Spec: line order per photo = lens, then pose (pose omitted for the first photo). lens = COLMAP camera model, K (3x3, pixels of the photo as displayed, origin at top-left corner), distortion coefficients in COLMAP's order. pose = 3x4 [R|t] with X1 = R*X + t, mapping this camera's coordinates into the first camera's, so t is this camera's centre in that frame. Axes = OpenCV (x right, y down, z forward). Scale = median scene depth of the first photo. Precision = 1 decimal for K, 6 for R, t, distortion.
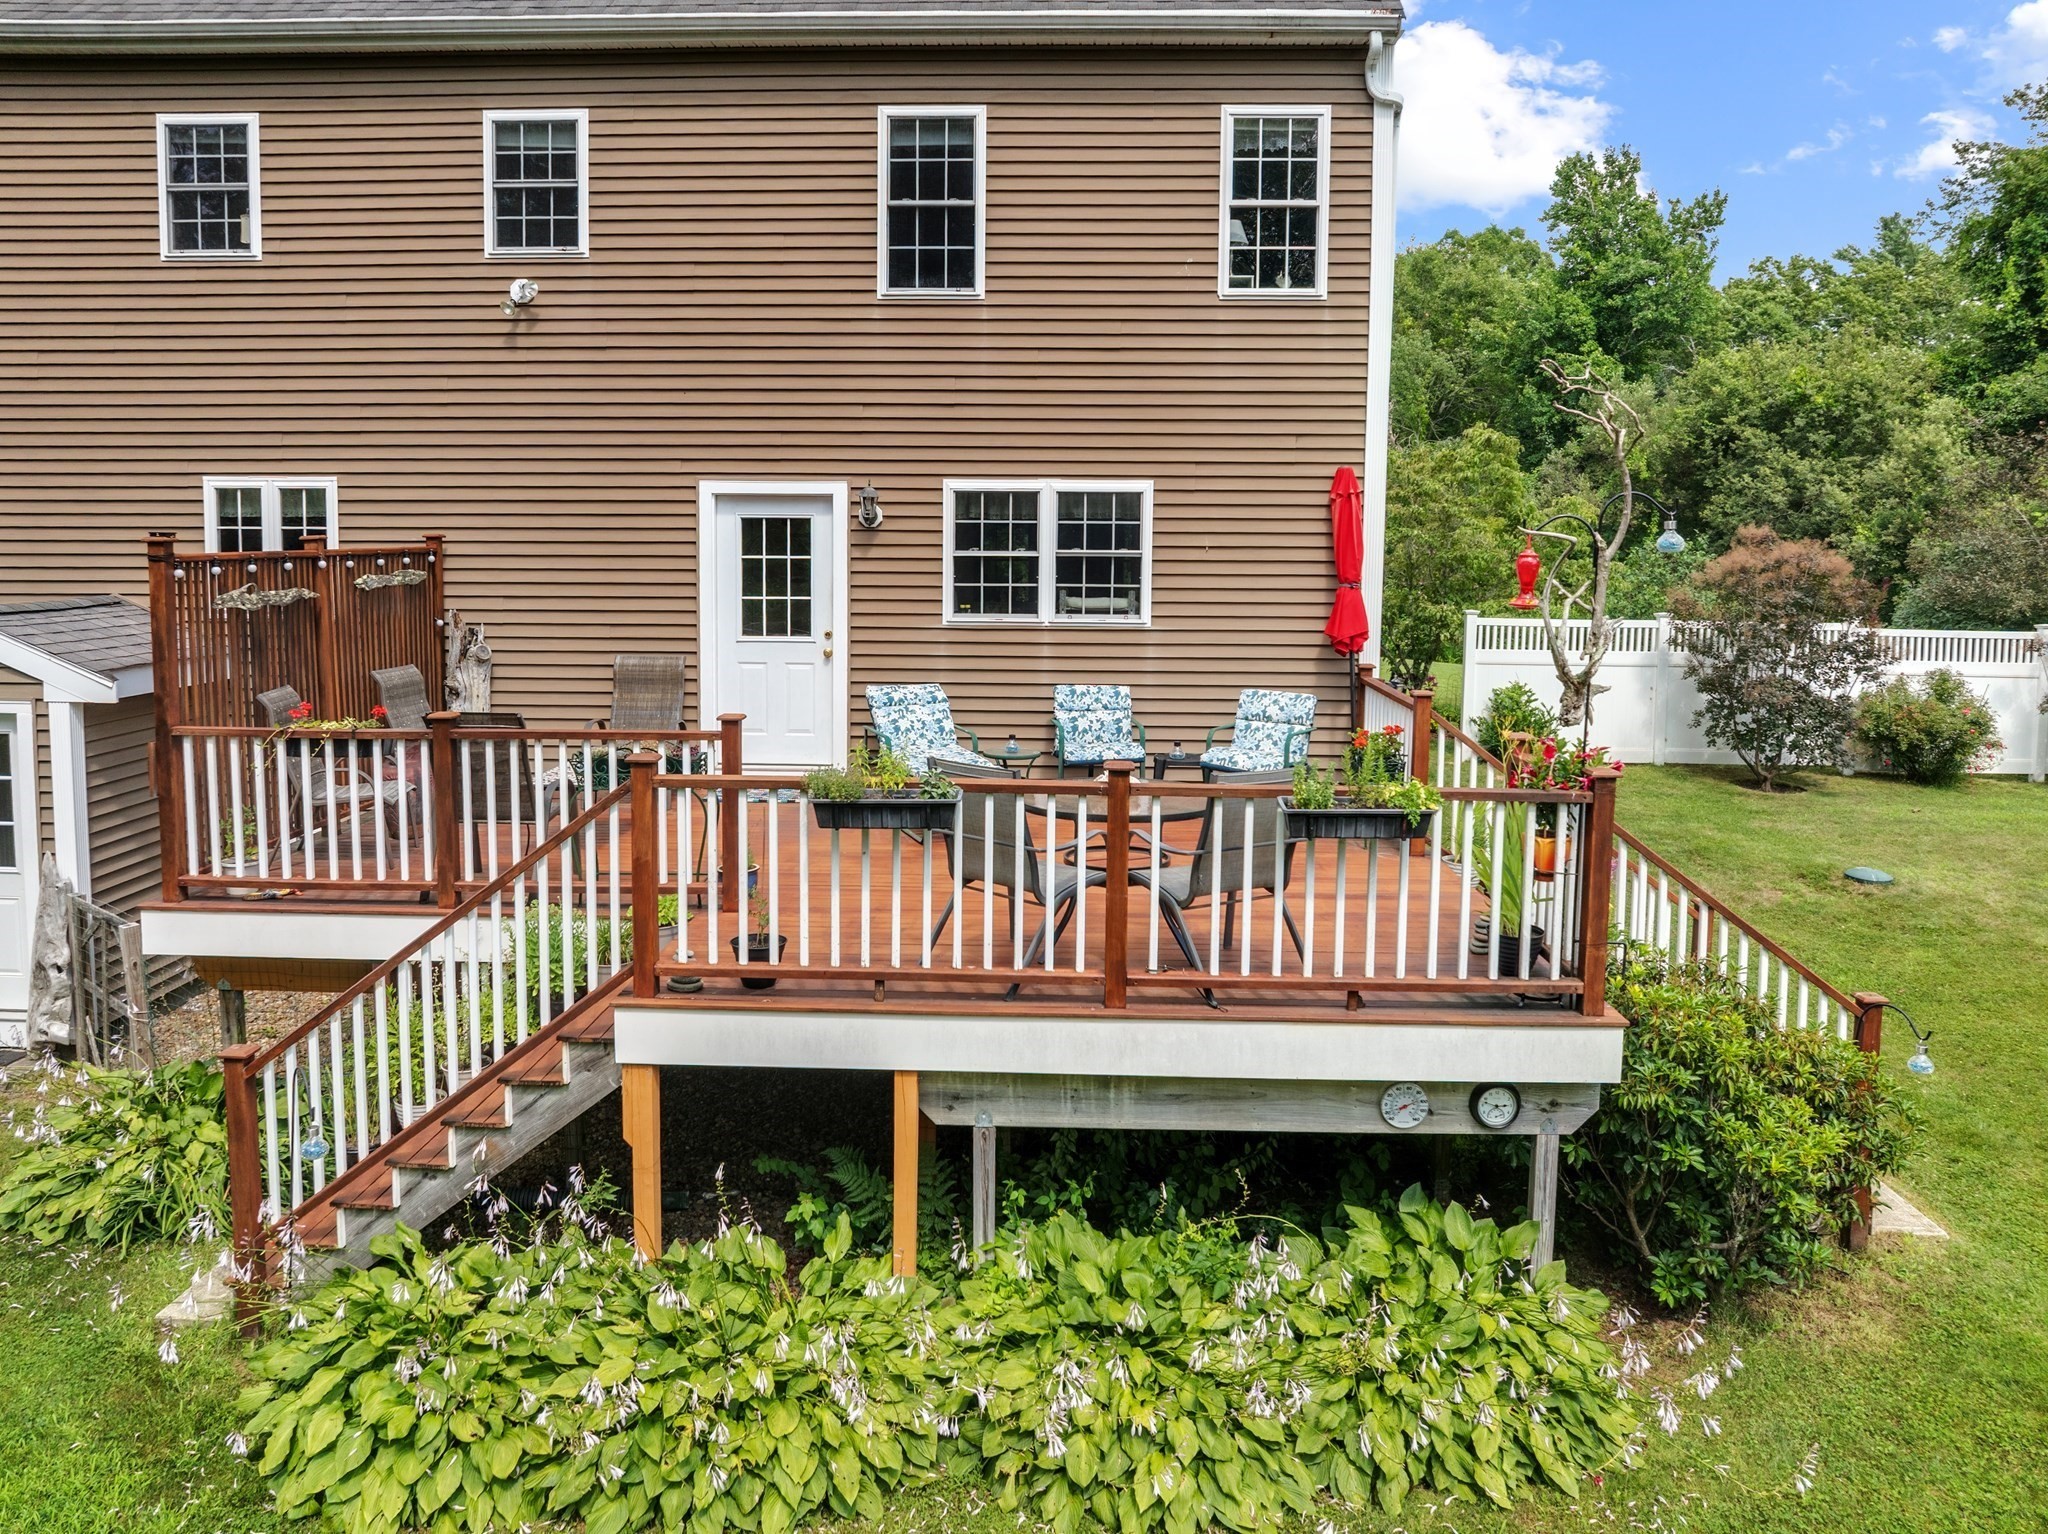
lens RADIAL K [[1469.6, 0, 1044.7], [0, 1469.6, 666.8], [0, 0, 1]] dist [-0.034095, -0.003313]
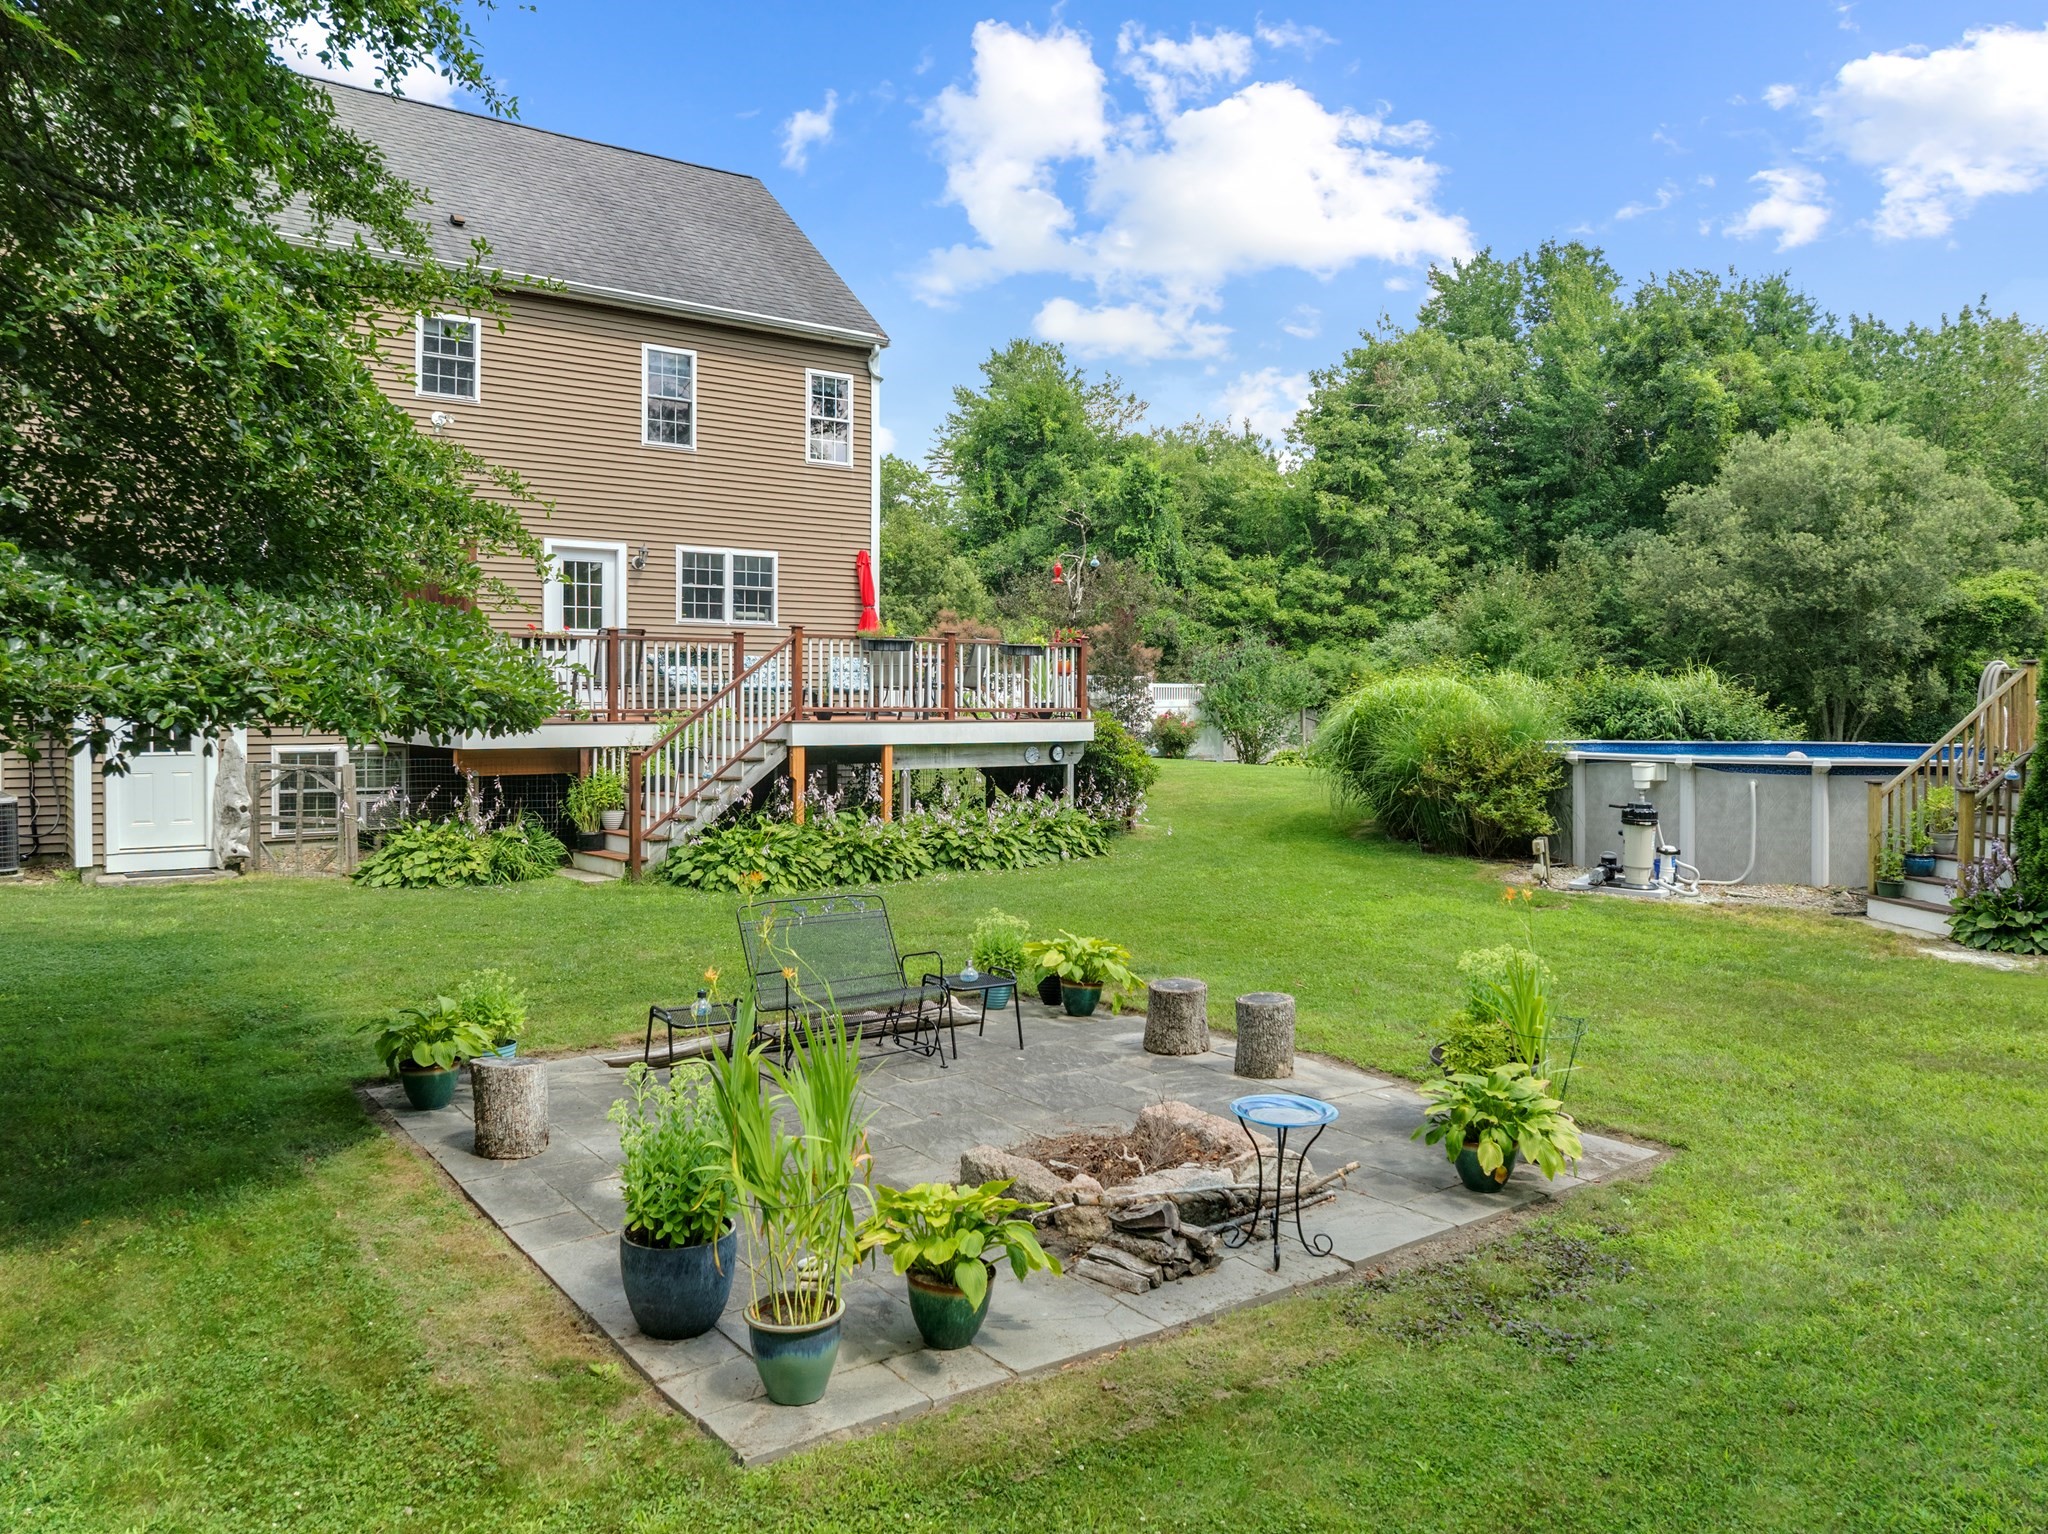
lens RADIAL K [[1469.6, 0, 1029.6], [0, 1469.6, 766.4], [0, 0, 1]] dist [-0.034095, -0.003313]
pose [[0.775702, -0.033414, 0.630214, -0.901626], [0.062928, 0.997716, -0.024557, 0.225778], [-0.627954, 0.058707, 0.776033, -0.705156]]
